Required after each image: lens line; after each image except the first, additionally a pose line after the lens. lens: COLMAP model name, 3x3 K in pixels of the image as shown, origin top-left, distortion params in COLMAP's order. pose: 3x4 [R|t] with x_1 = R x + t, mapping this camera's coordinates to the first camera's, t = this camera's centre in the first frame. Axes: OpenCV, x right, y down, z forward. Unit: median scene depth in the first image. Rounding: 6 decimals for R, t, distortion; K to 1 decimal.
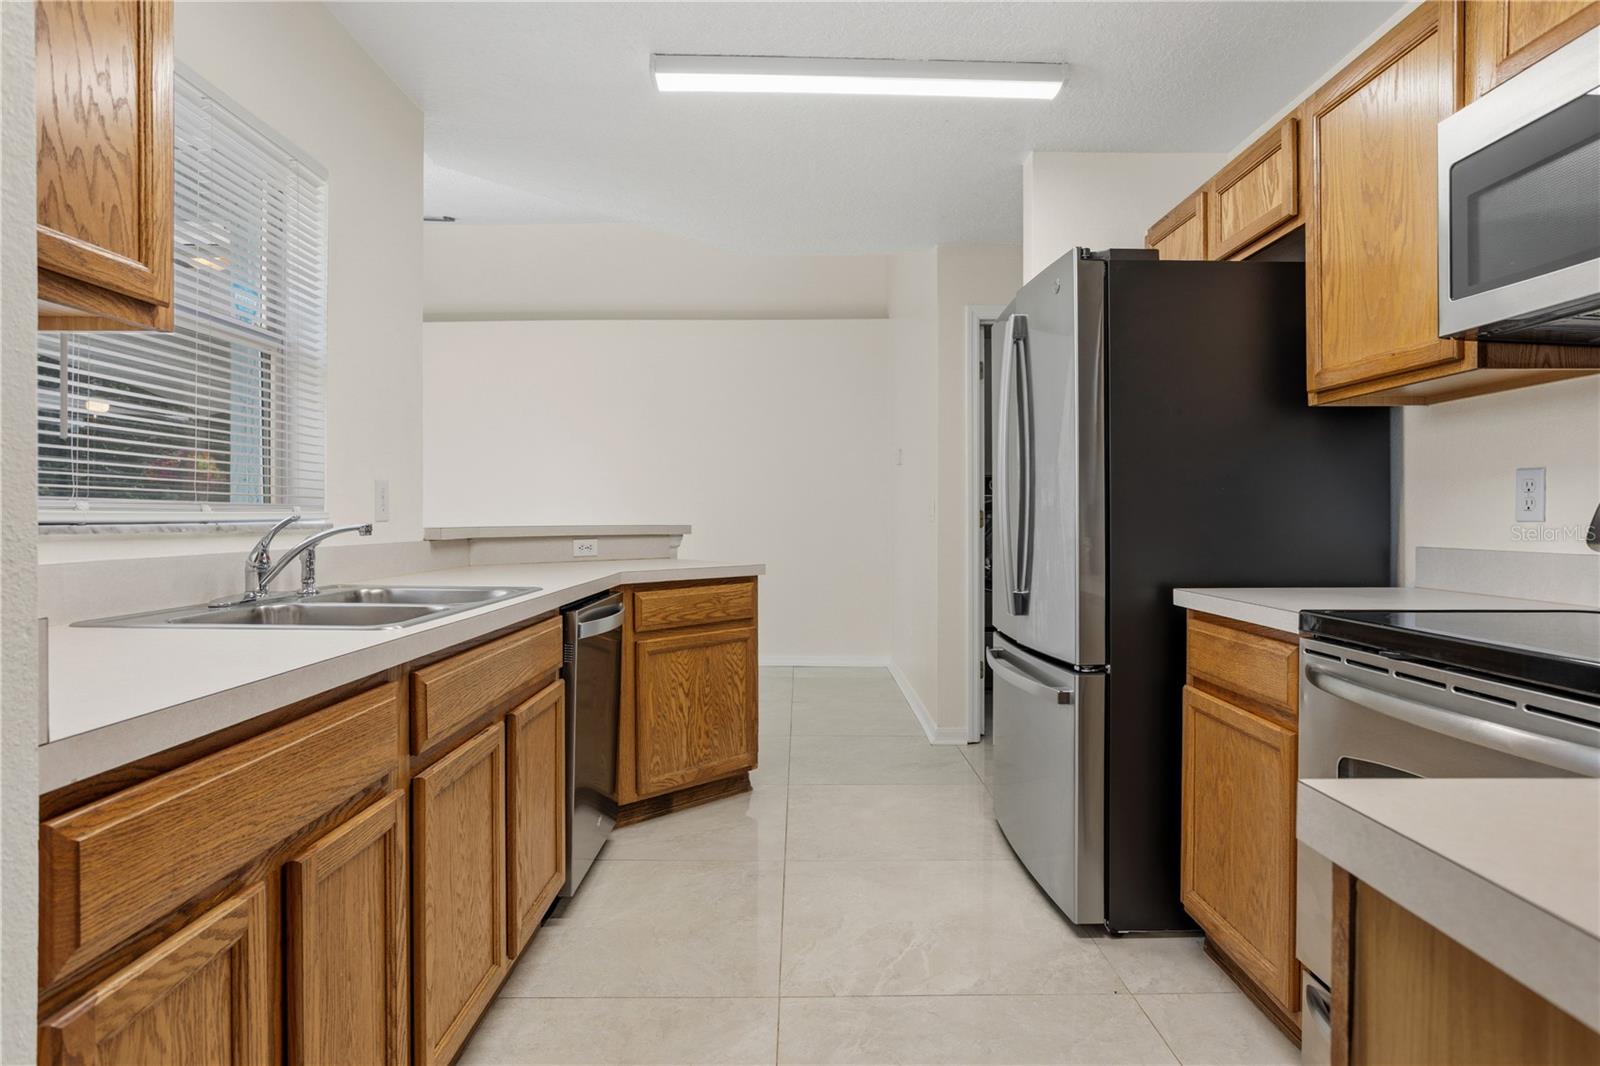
lens RADIAL K [[878.9, 0, 790.7], [0, 878.9, 531.8], [0, 0, 1]] dist [-0.048202, 0.026923]
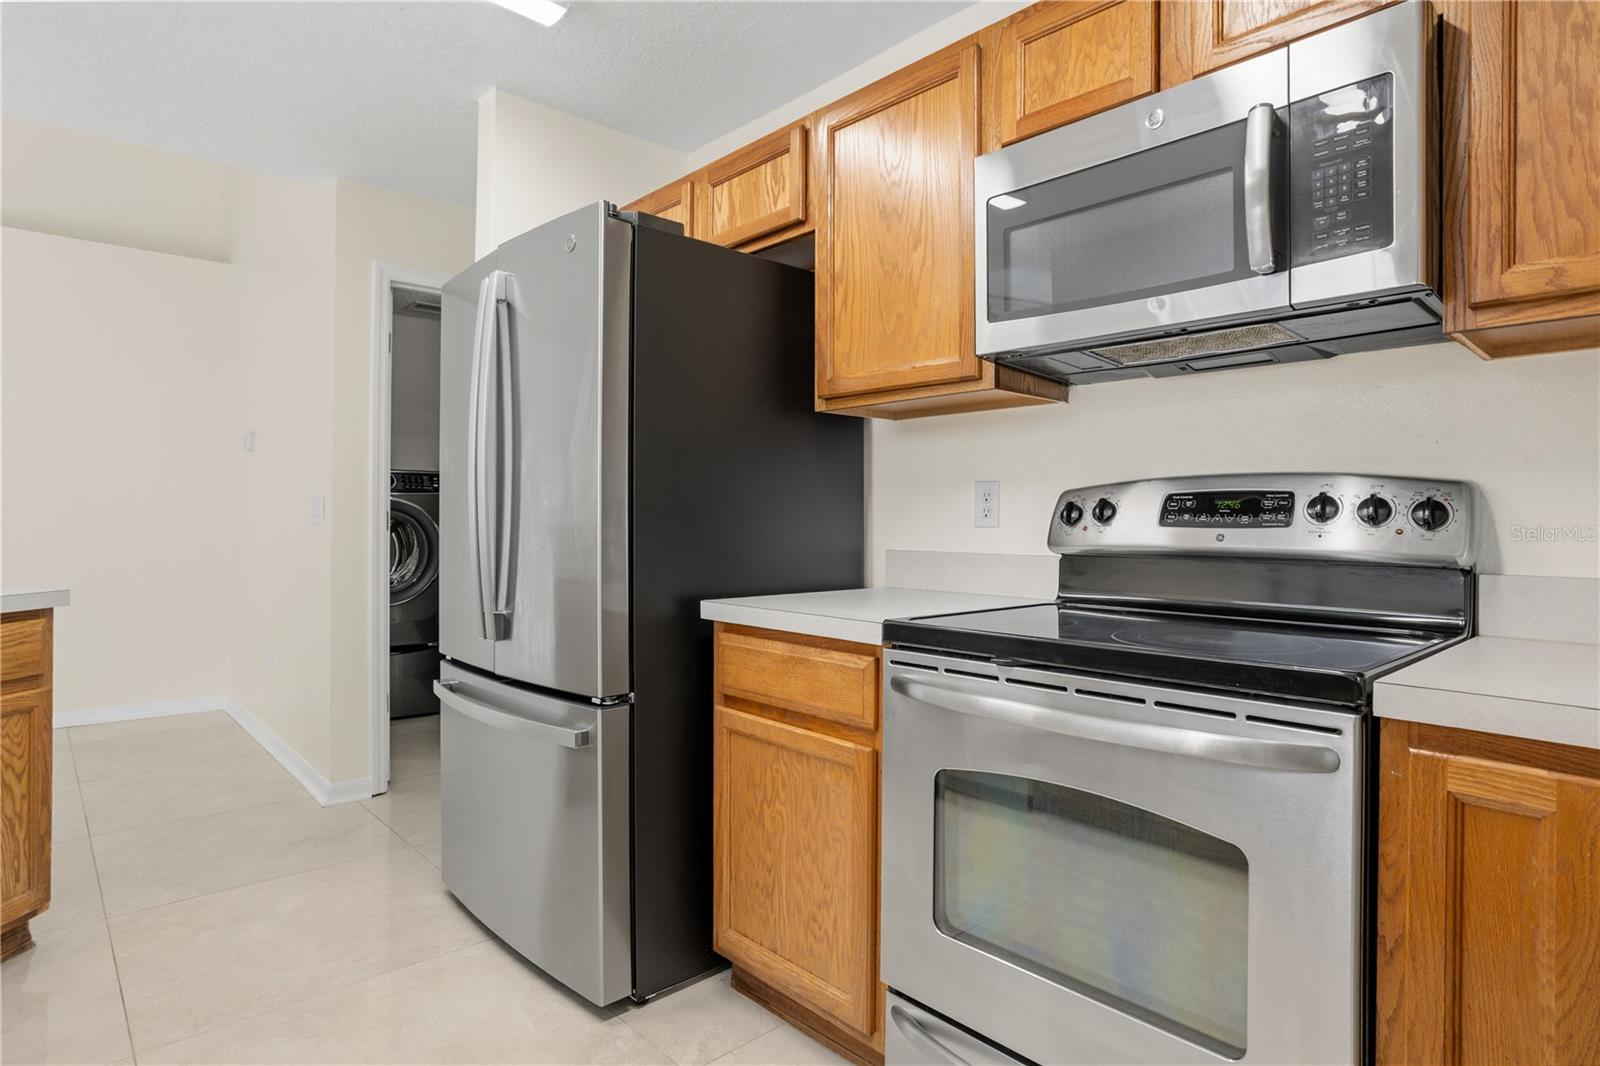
lens RADIAL K [[878.9, 0, 812.0], [0, 878.9, 517.9], [0, 0, 1]] dist [-0.048202, 0.026923]
pose [[0.730400, 0.005661, 0.682996, -0.100924], [0.005249, 0.999890, -0.013901, -0.007153], [-0.682999, 0.013738, 0.730290, 0.256153]]
